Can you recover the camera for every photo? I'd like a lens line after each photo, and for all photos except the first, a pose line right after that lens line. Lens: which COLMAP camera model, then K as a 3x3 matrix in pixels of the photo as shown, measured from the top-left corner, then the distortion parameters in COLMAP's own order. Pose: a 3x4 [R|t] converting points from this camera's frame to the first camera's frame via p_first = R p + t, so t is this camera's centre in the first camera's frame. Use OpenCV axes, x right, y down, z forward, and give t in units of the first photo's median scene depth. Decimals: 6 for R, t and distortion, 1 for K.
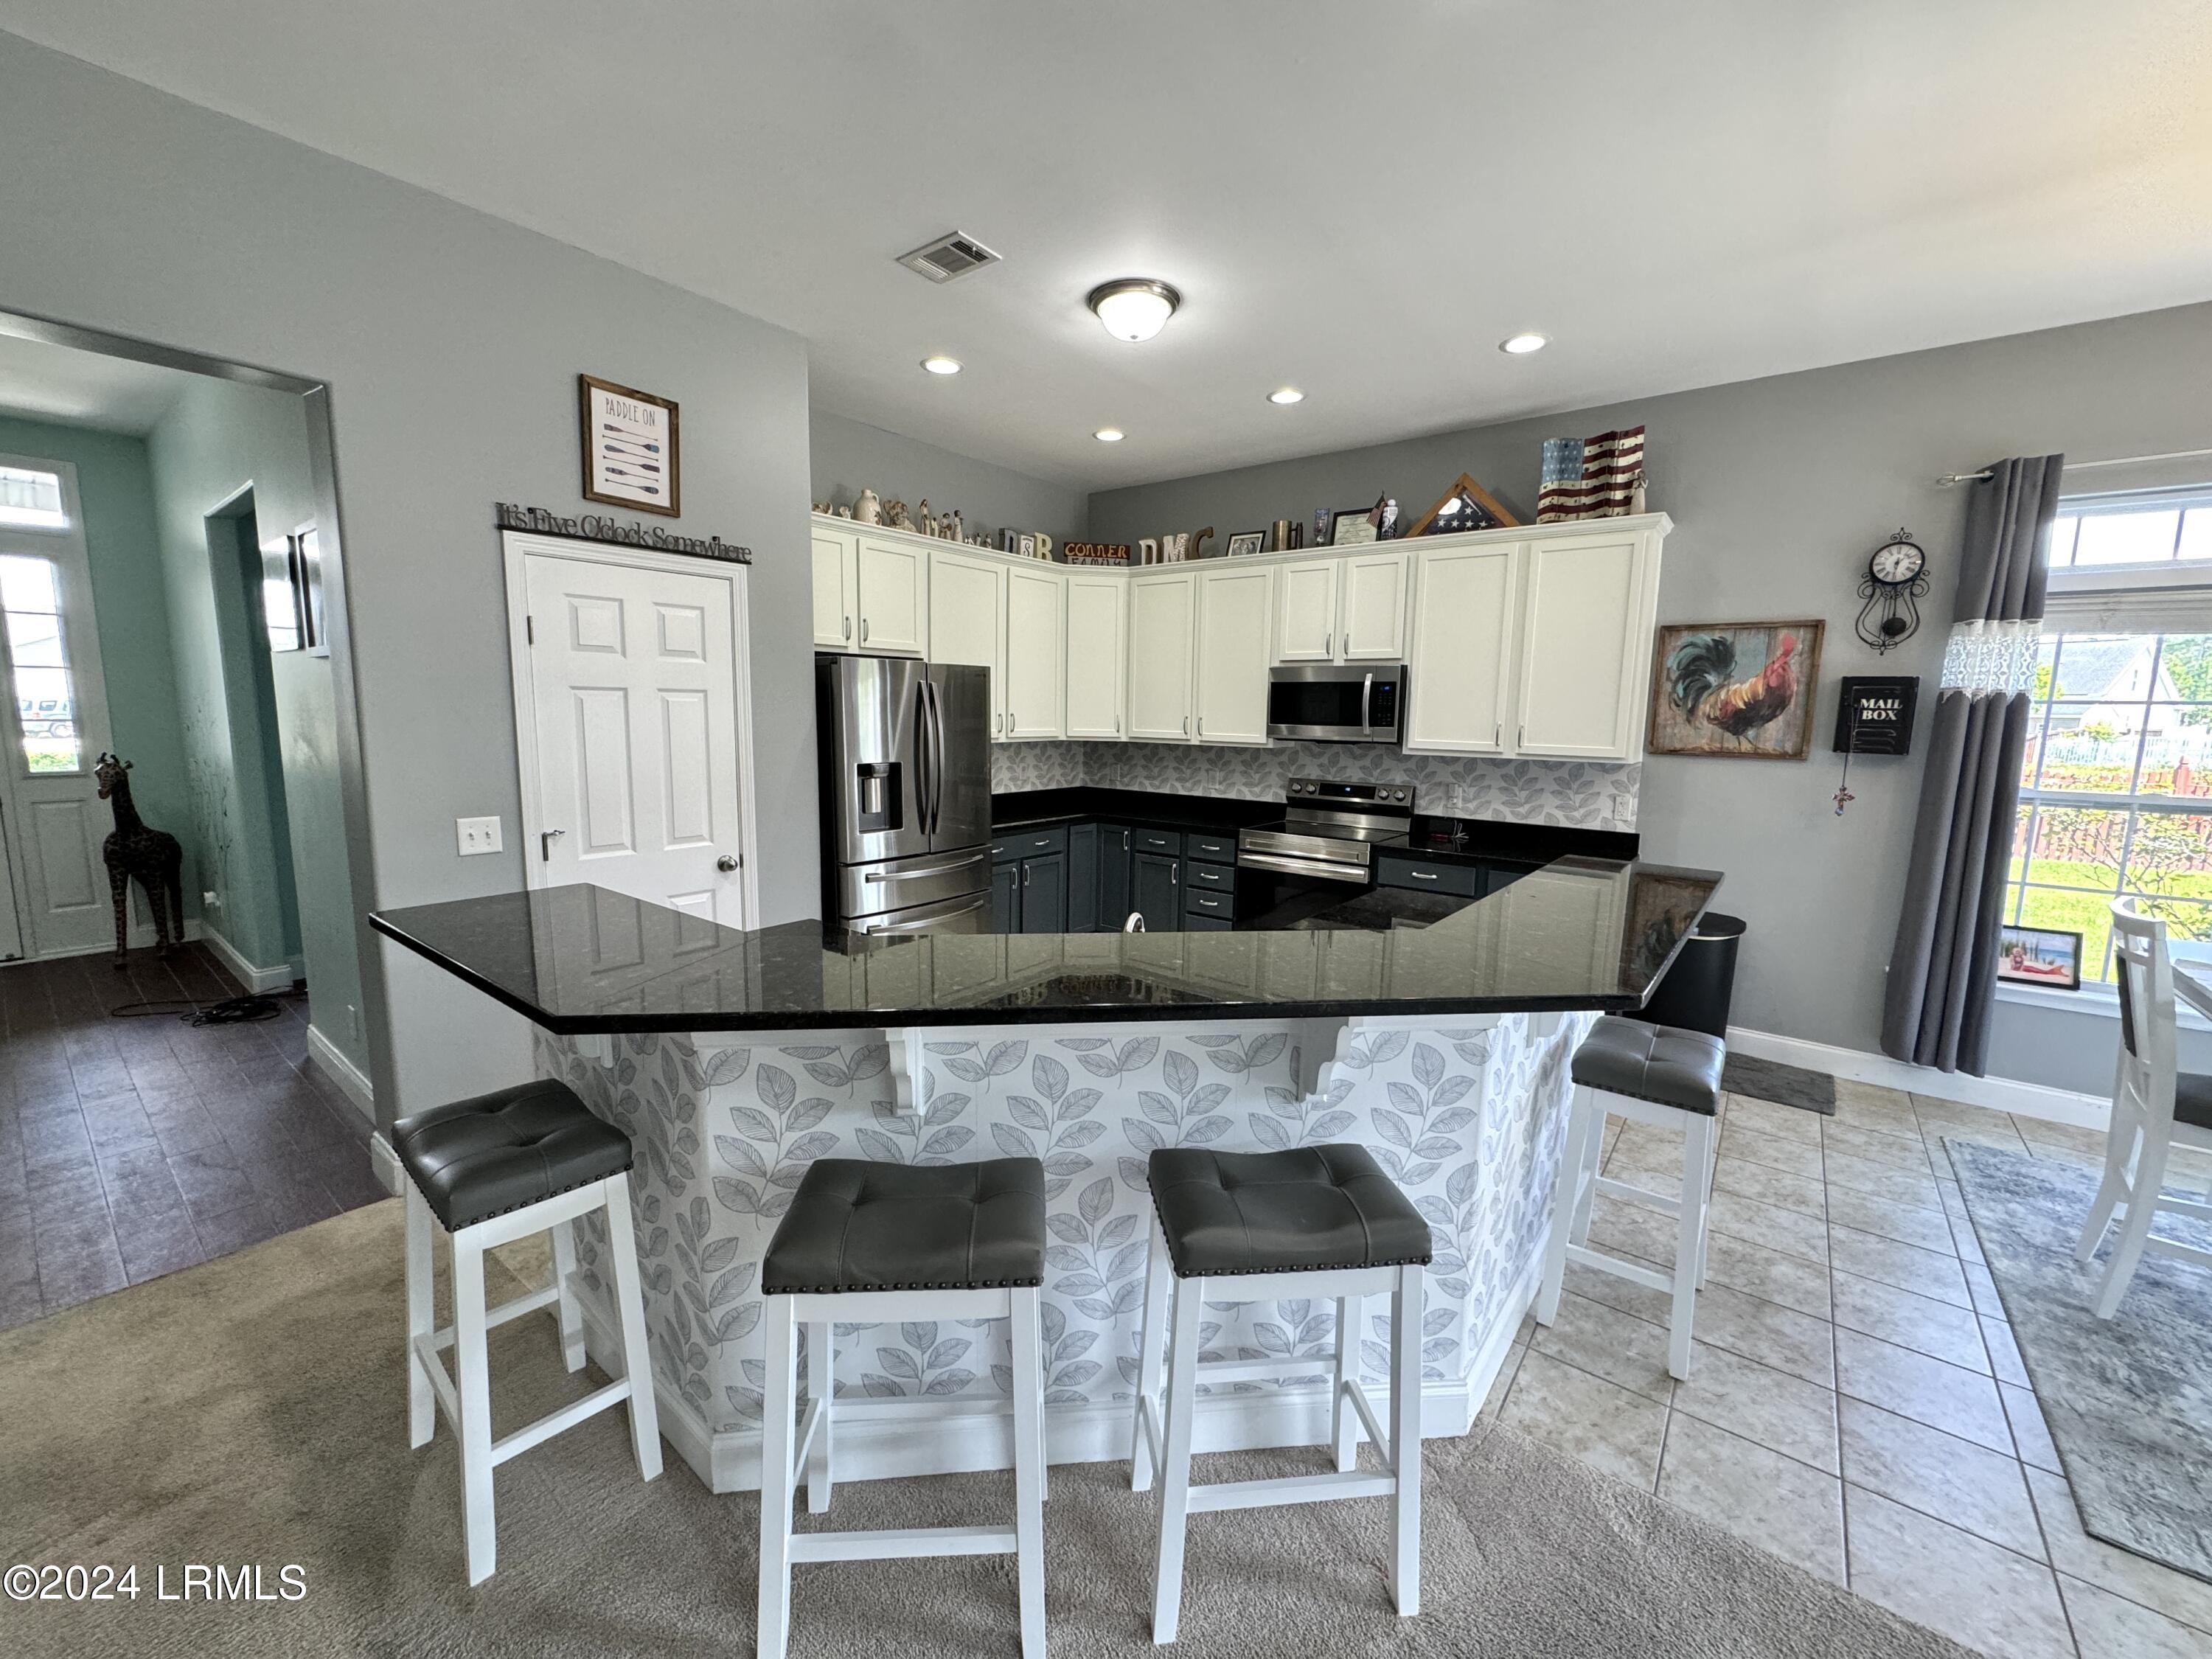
lens RADIAL K [[881.8, 0, 1104.6], [0, 881.8, 826.4], [0, 0, 1]] dist [-0.000797, 0.000270]
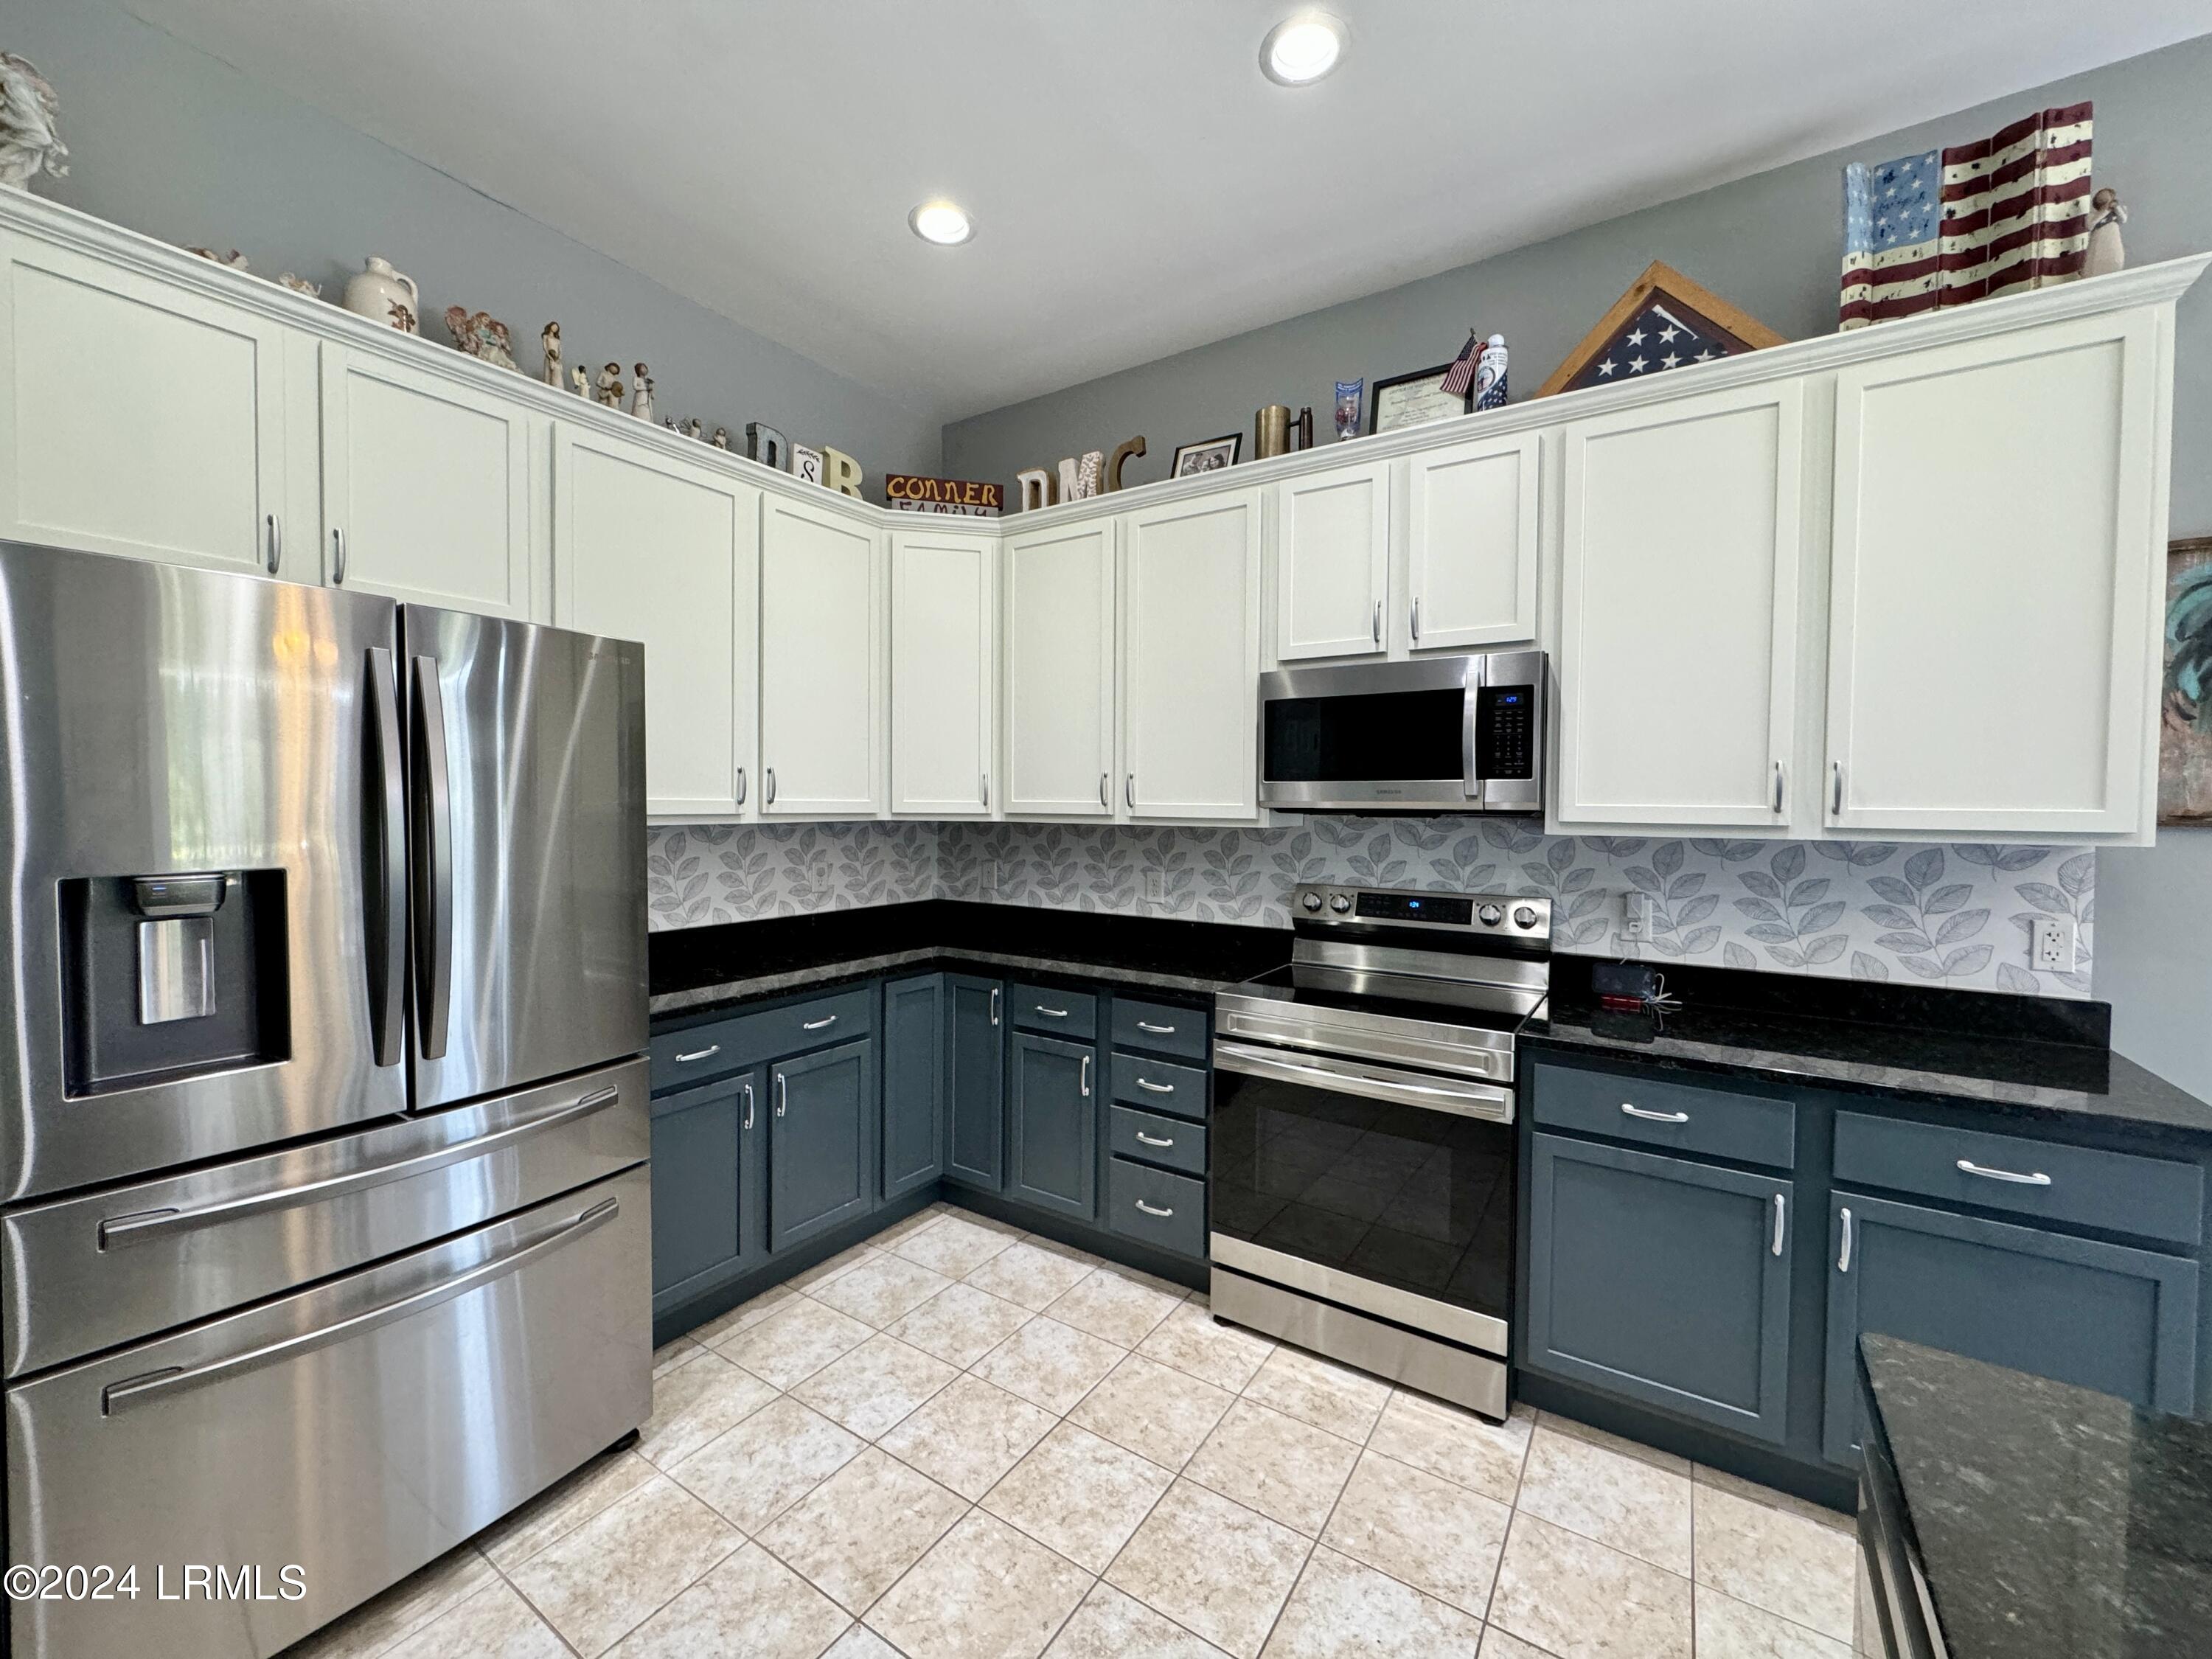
lens RADIAL K [[881.8, 0, 1104.6], [0, 881.8, 826.4], [0, 0, 1]] dist [-0.000797, 0.000270]
pose [[0.996867, -0.010305, 0.078420, 0.059818], [0.018644, 0.994152, -0.106366, -0.040940], [-0.076865, 0.107495, 0.991230, 0.558452]]
